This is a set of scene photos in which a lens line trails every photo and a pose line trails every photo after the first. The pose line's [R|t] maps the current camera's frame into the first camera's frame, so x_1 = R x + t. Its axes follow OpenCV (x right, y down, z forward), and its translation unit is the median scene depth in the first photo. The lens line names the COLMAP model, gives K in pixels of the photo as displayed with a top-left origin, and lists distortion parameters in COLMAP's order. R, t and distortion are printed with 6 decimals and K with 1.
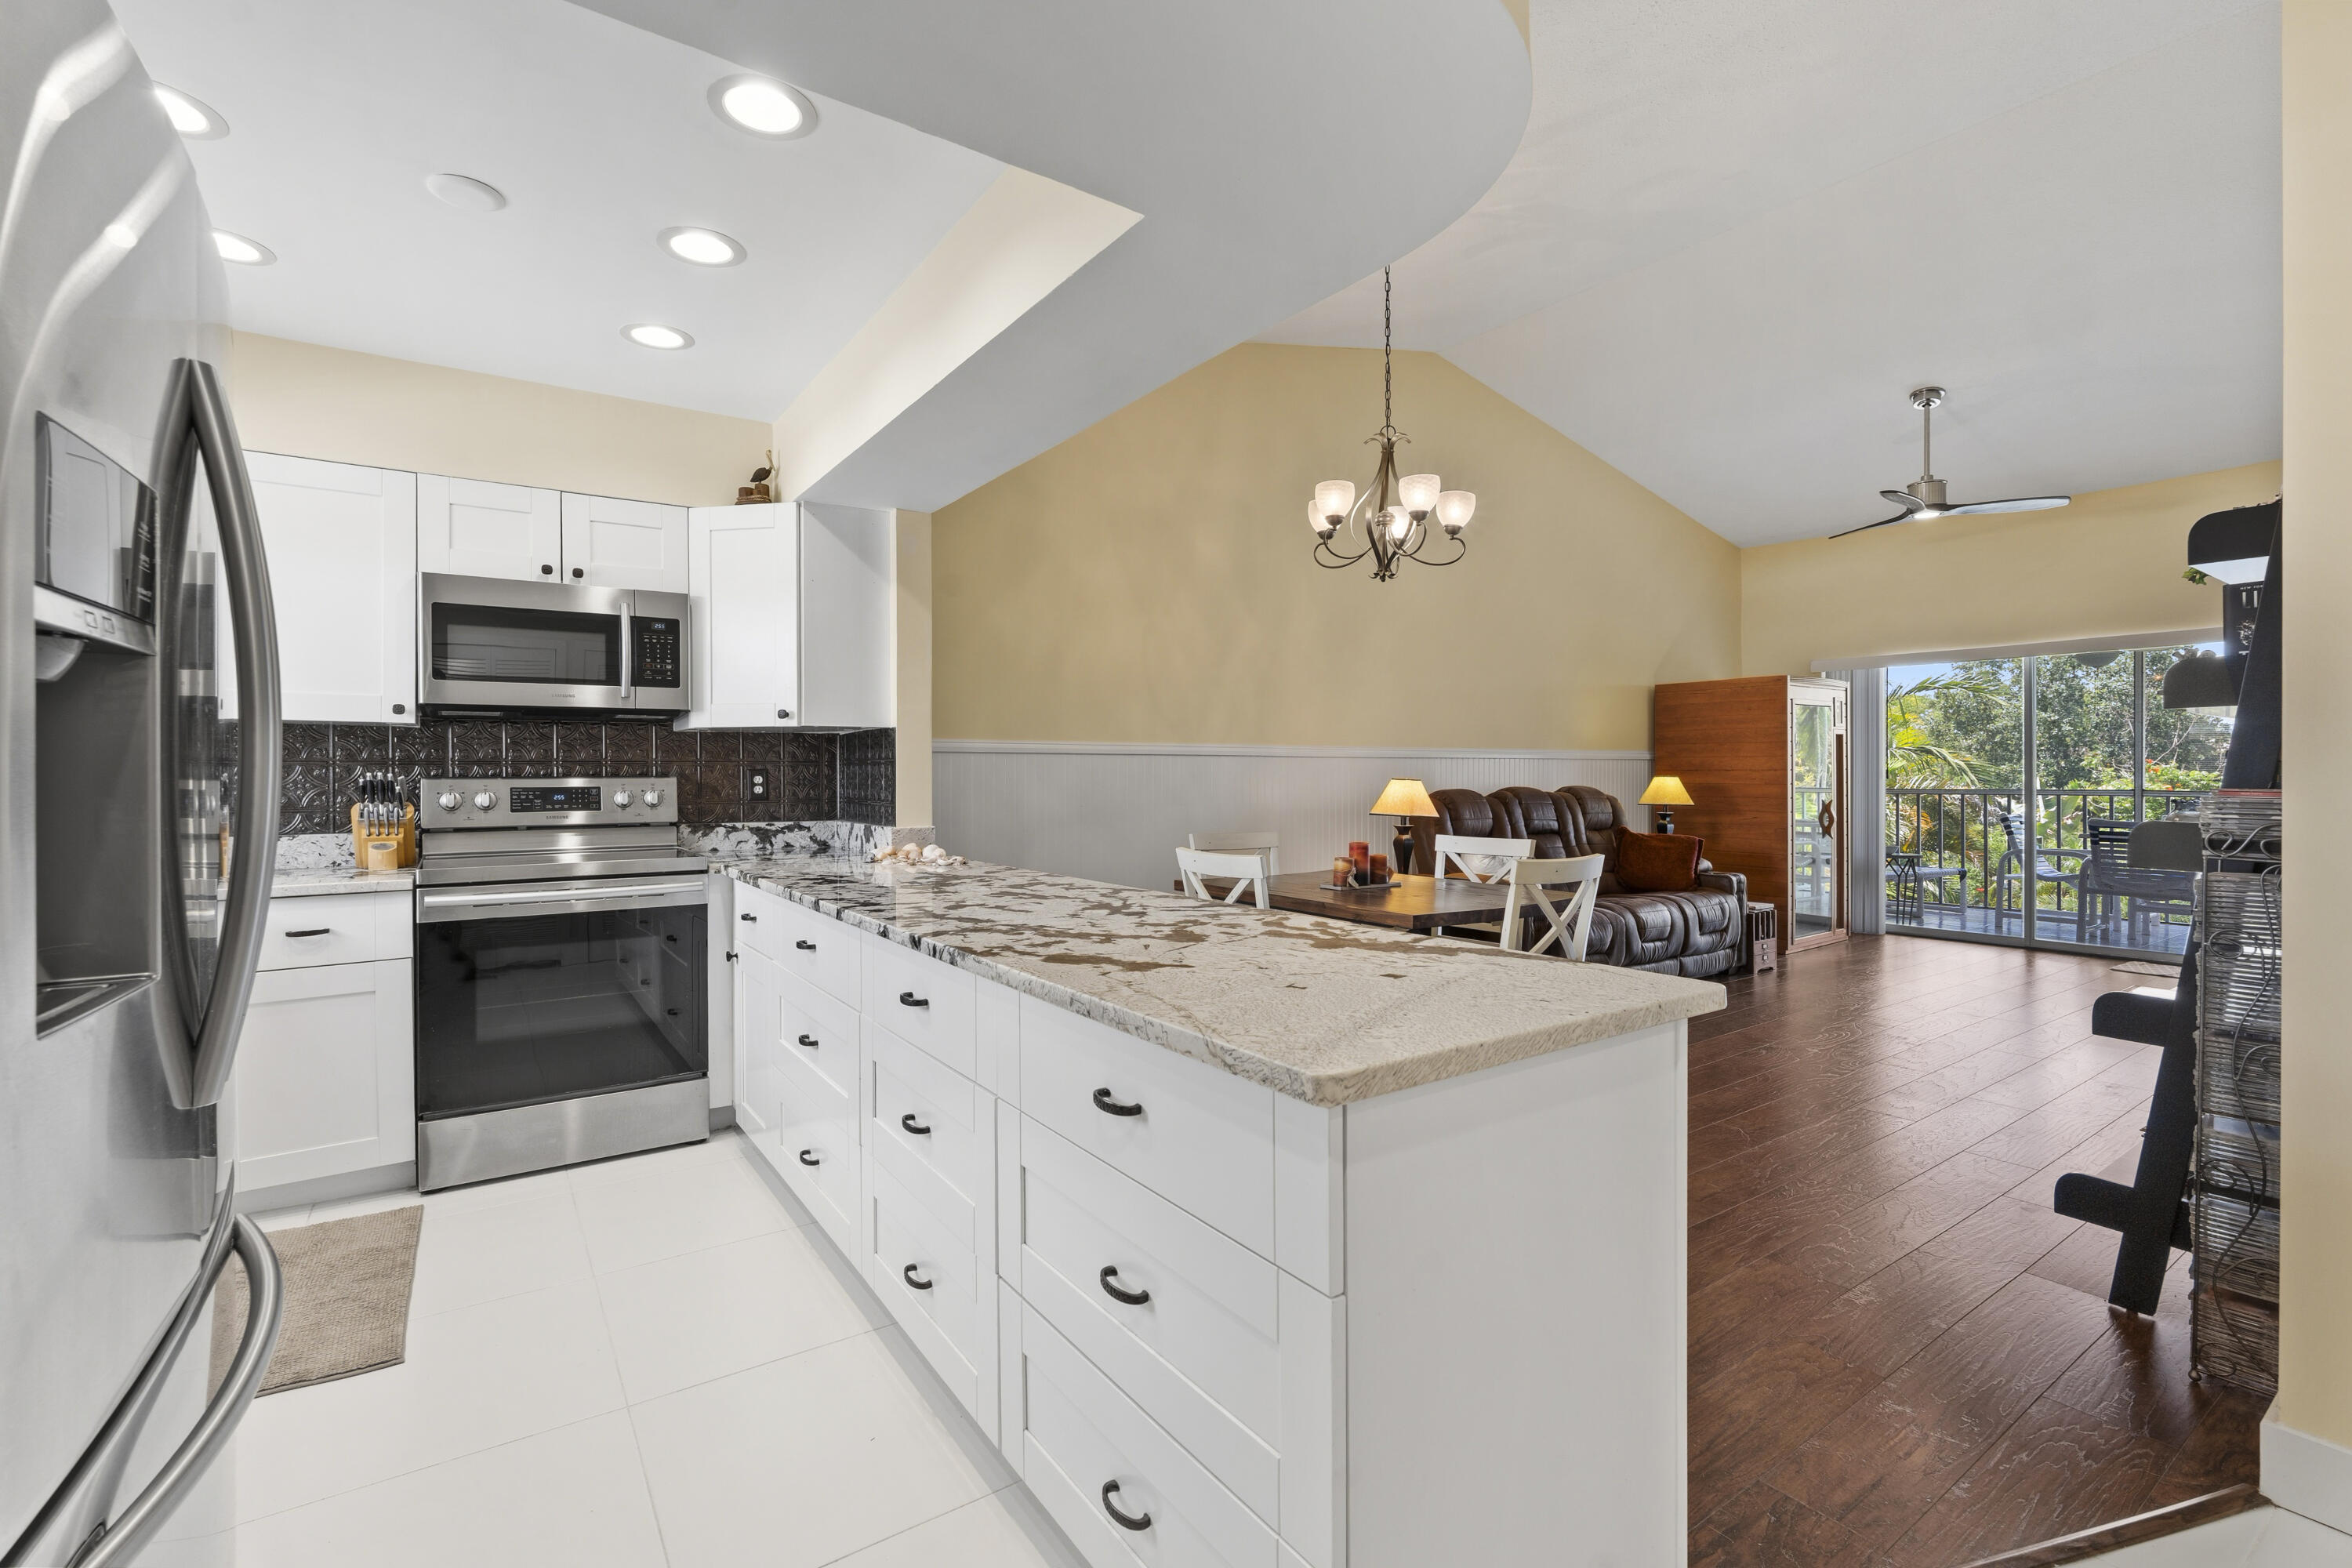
lens RADIAL K [[1029.3, 0, 1167.0], [0, 1029.3, 776.6], [0, 0, 1]] dist [-0.006521, 0.000907]
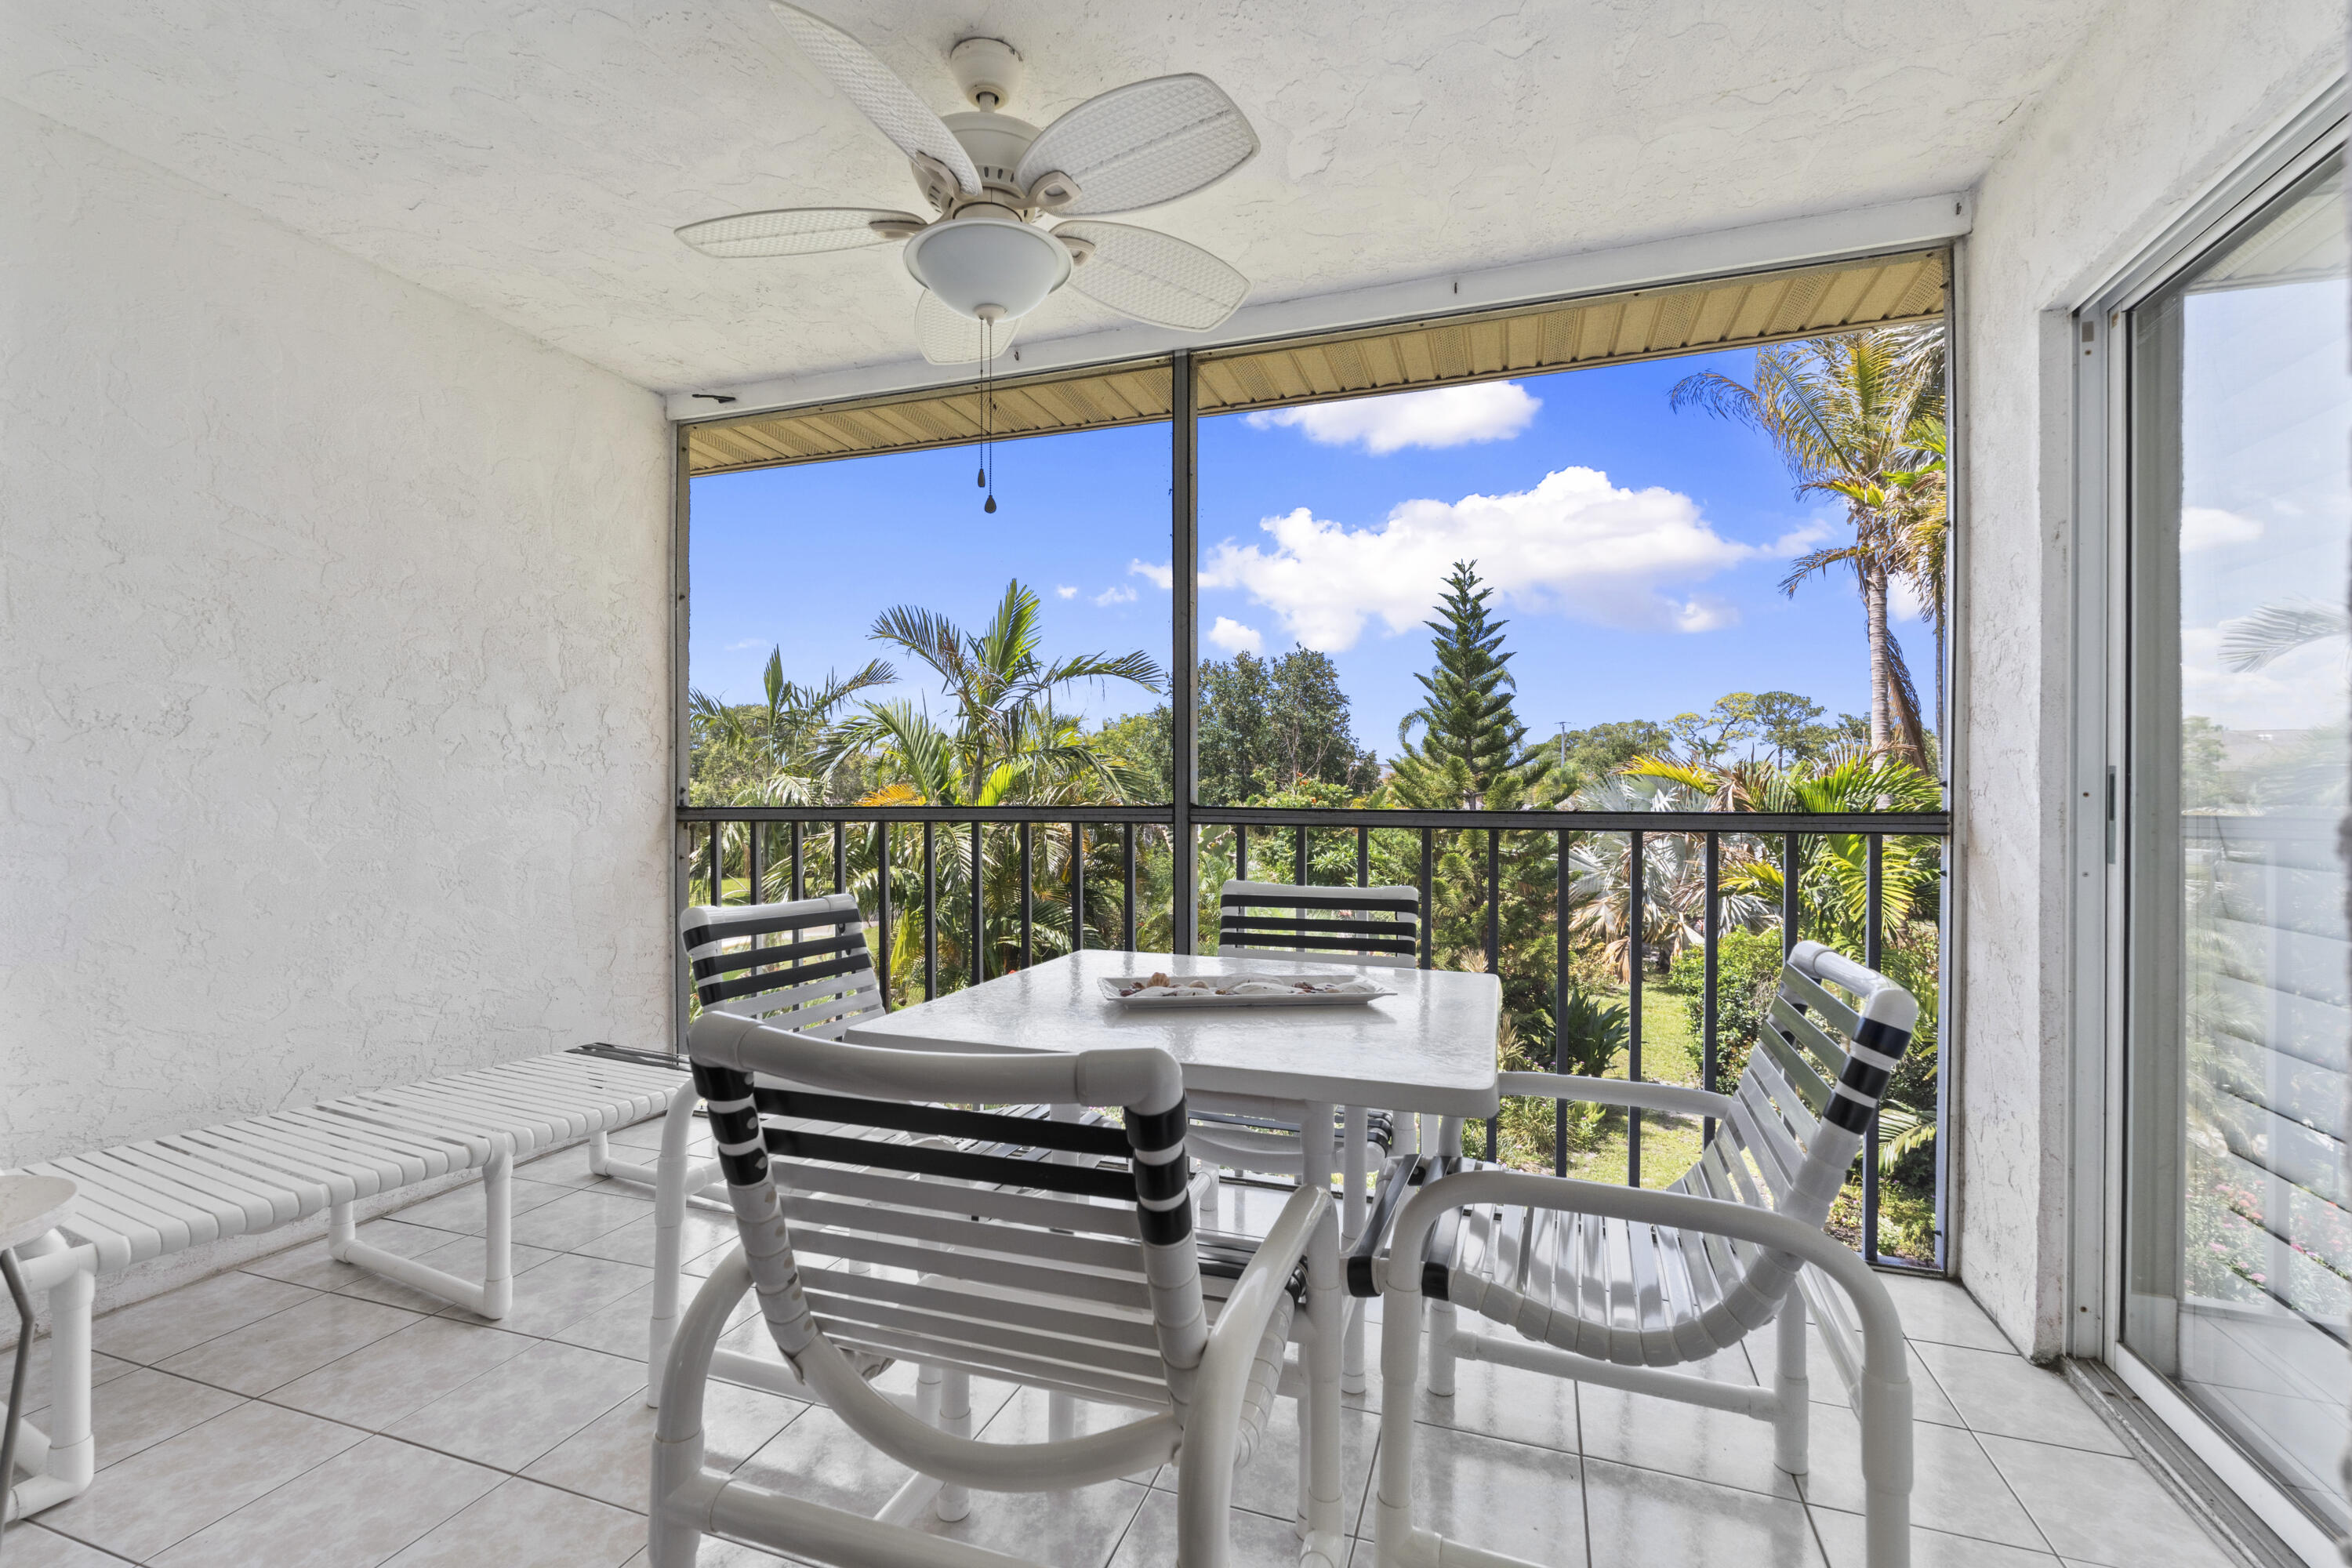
lens RADIAL K [[1029.3, 0, 1198.1], [0, 1029.3, 778.4], [0, 0, 1]] dist [-0.006521, 0.000907]
pose [[0.793786, 0.003655, 0.608187, 1.445569], [0.005841, 0.999890, -0.013633, 0.015614], [-0.608170, 0.014374, 0.793677, 1.396524]]
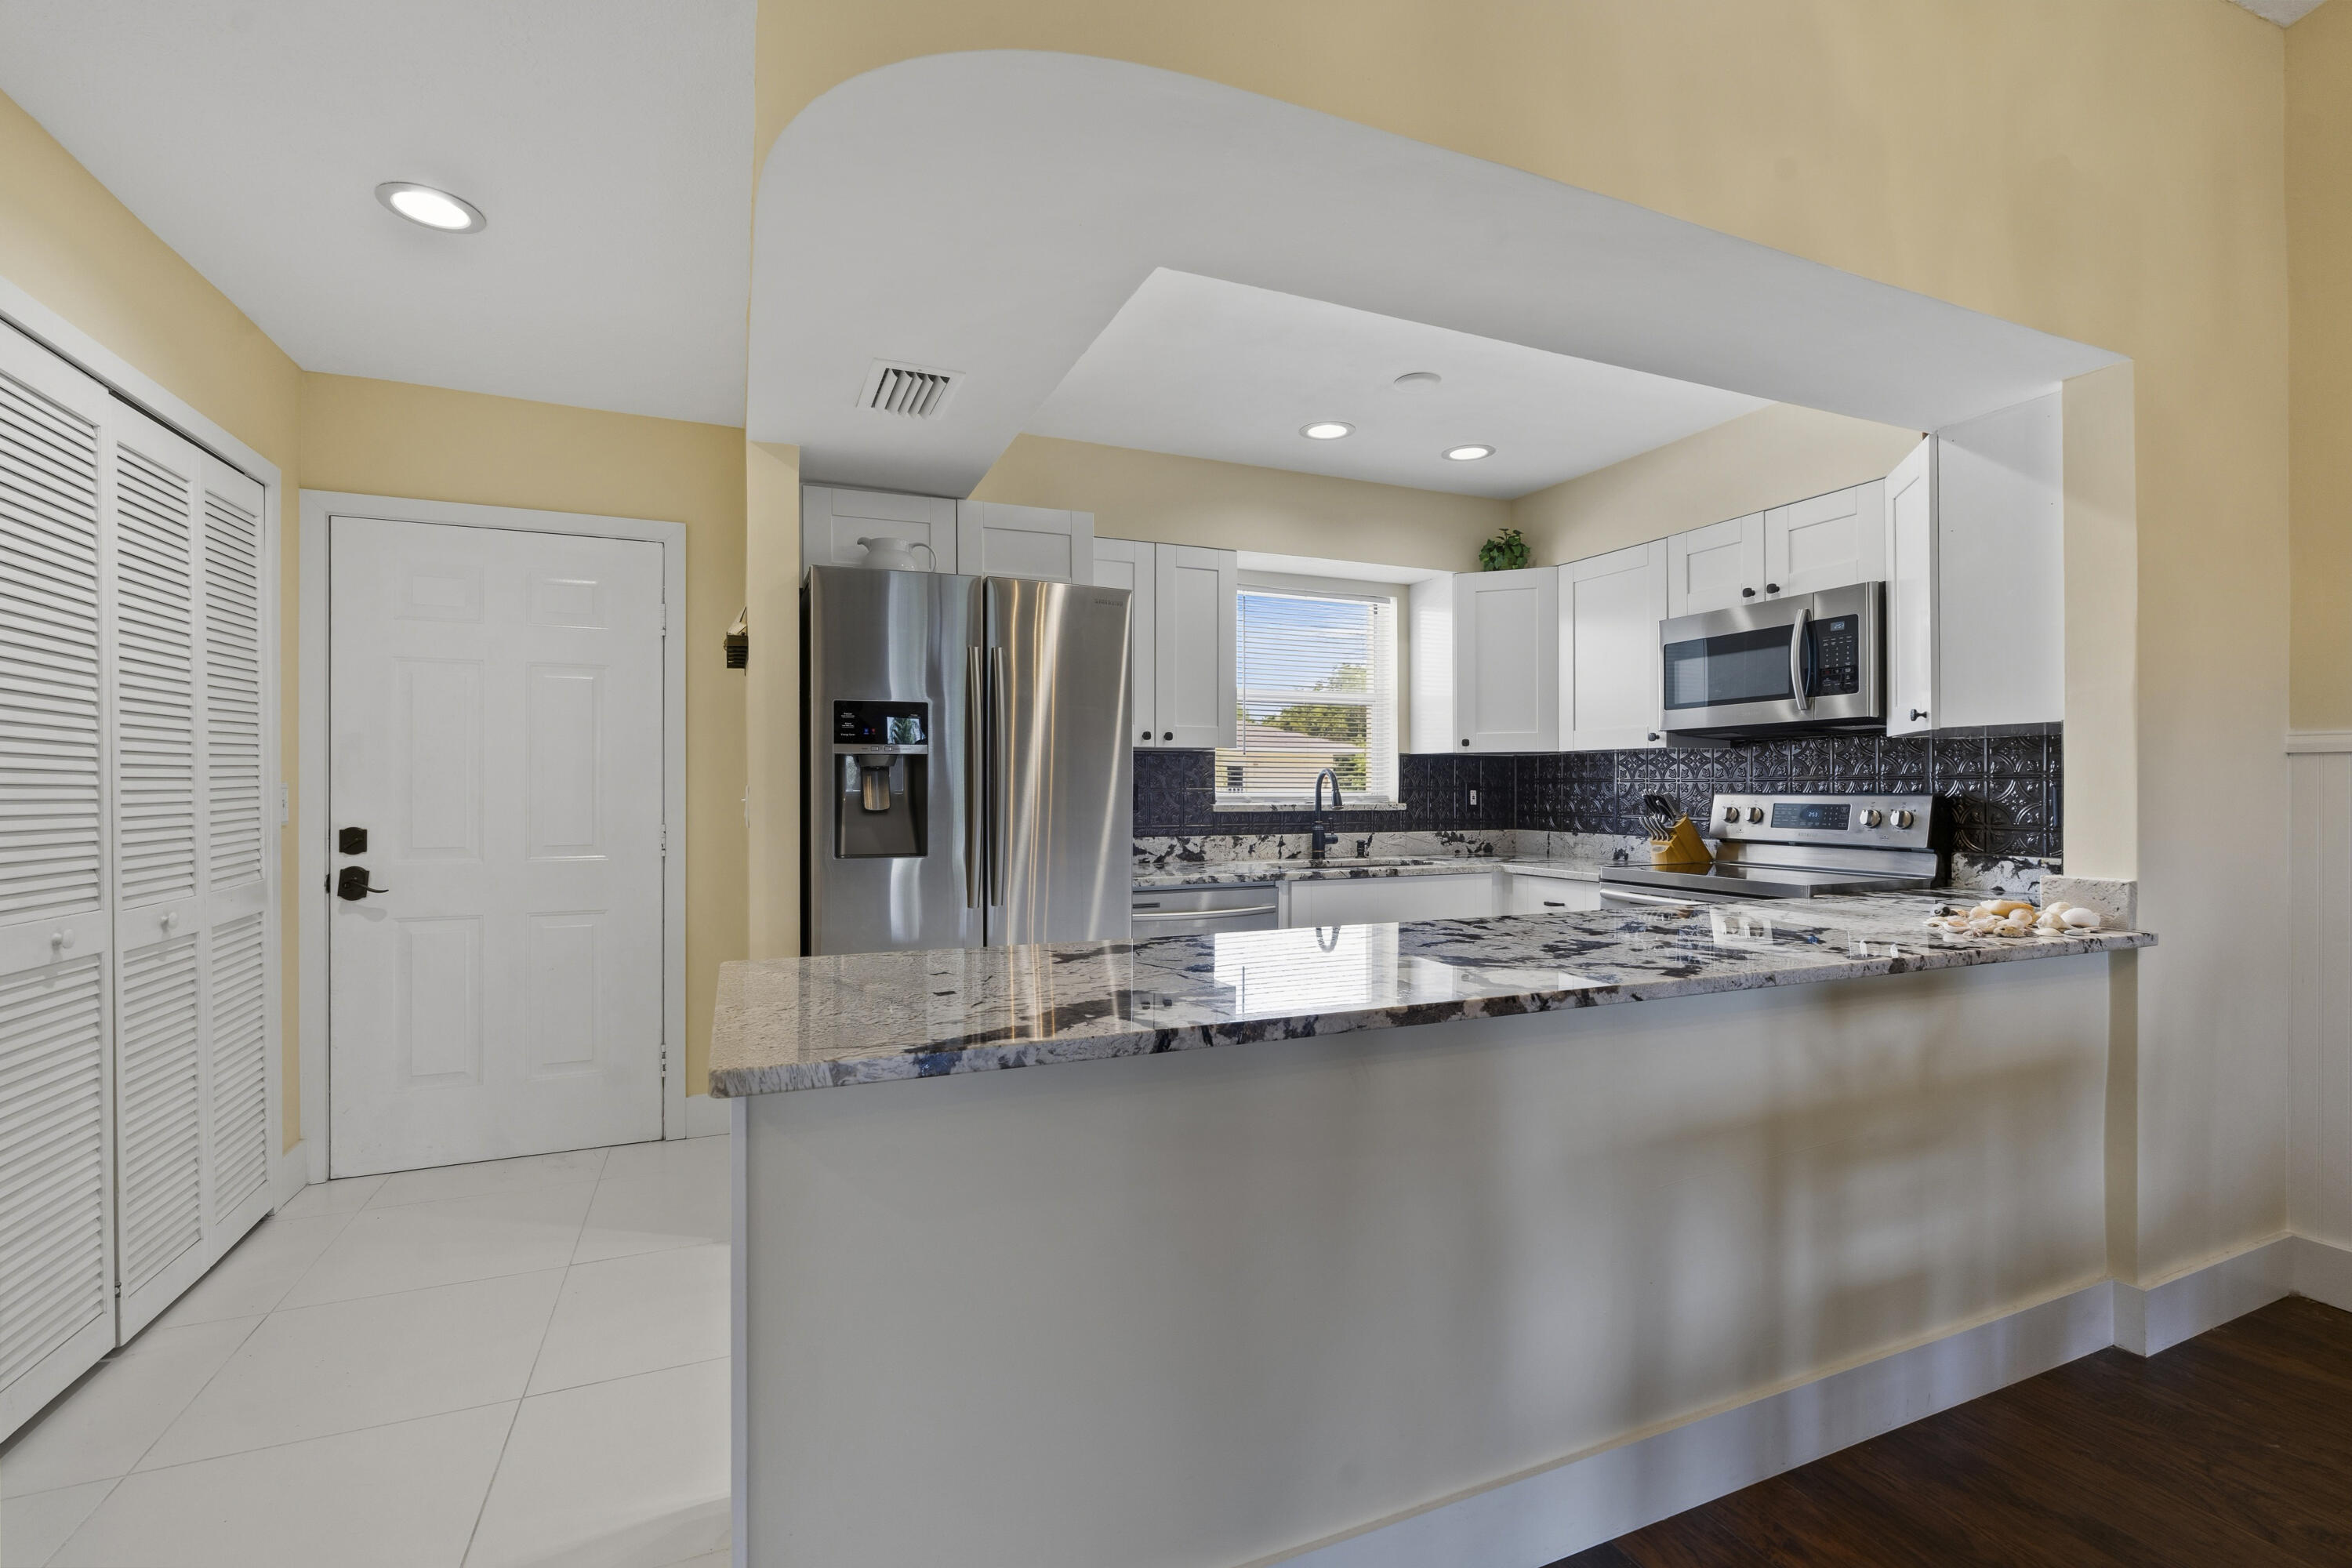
lens RADIAL K [[1029.3, 0, 1172.6], [0, 1029.3, 785.1], [0, 0, 1]] dist [-0.006521, 0.000907]
pose [[-0.187960, -0.000171, -0.982177, 0.415640], [-0.002975, 0.999995, 0.000396, -0.005409], [0.982172, 0.002996, -0.187960, 0.504960]]
